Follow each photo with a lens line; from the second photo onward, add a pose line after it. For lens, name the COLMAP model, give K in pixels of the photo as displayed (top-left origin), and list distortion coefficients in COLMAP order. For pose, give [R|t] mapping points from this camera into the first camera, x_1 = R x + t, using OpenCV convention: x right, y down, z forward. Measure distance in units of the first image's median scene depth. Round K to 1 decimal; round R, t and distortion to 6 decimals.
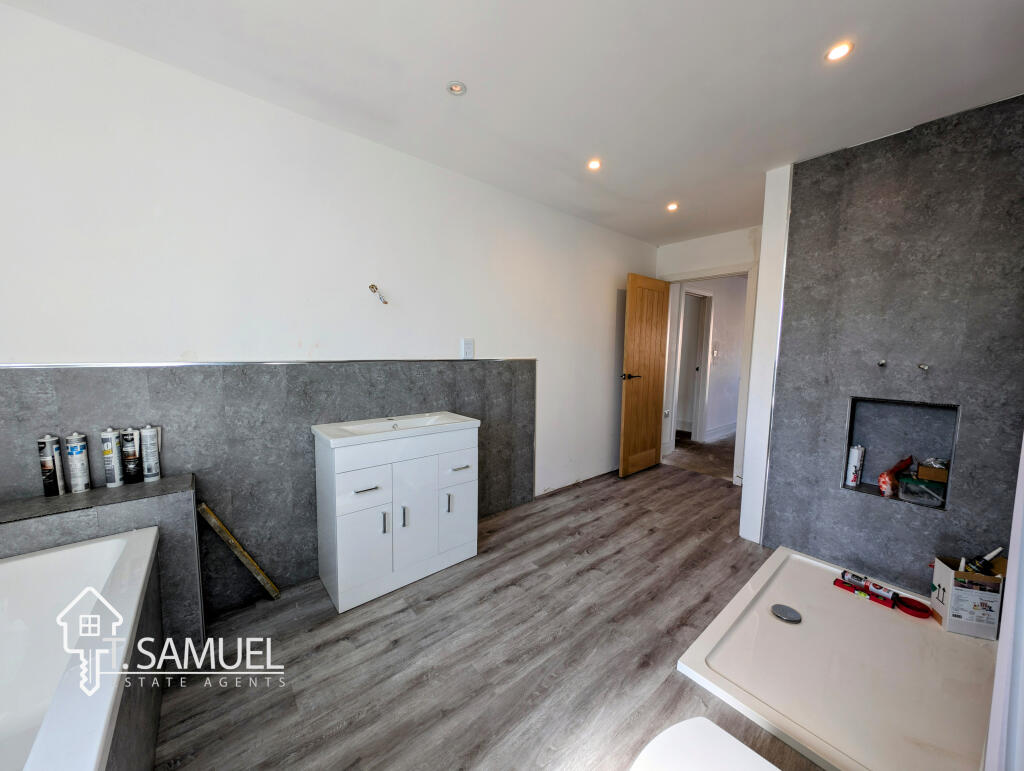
lens RADIAL K [[366.2, 0, 514.6], [0, 366.2, 385.6], [0, 0, 1]] dist [-0.000754, 0.000326]
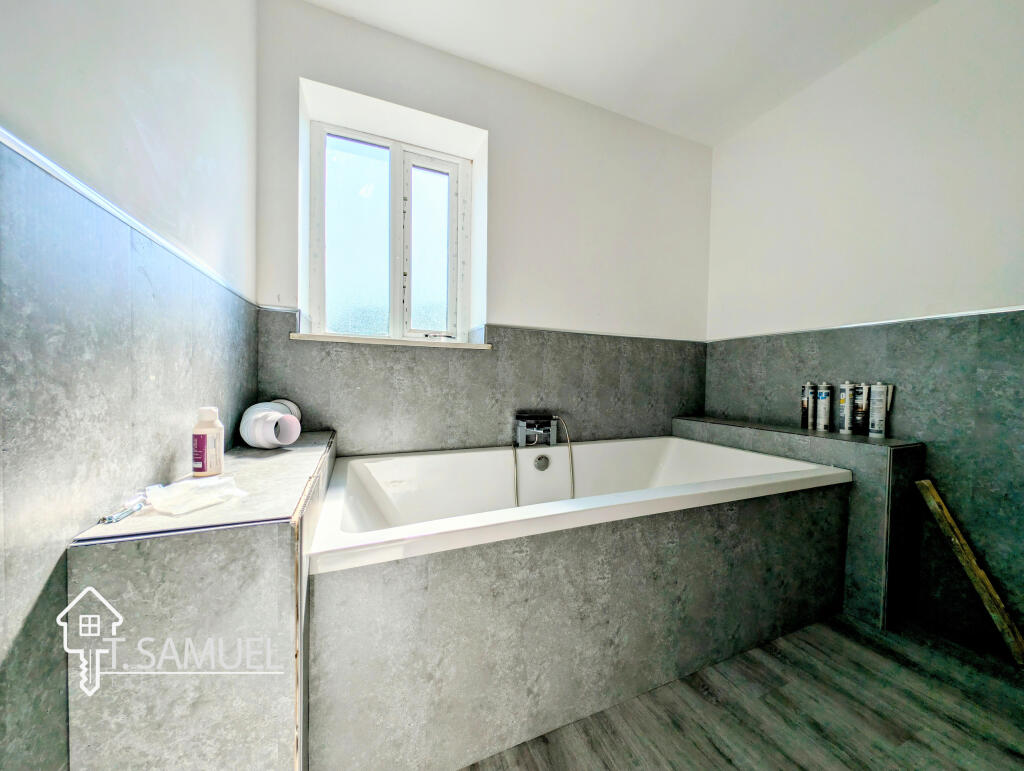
lens RADIAL K [[366.2, 0, 512.5], [0, 366.2, 381.3], [0, 0, 1]] dist [-0.000754, 0.000326]
pose [[-0.288219, -0.001780, -0.957563, 0.269501], [-0.105685, 0.993948, 0.029963, 0.190711], [0.951715, 0.109835, -0.286662, 0.336193]]
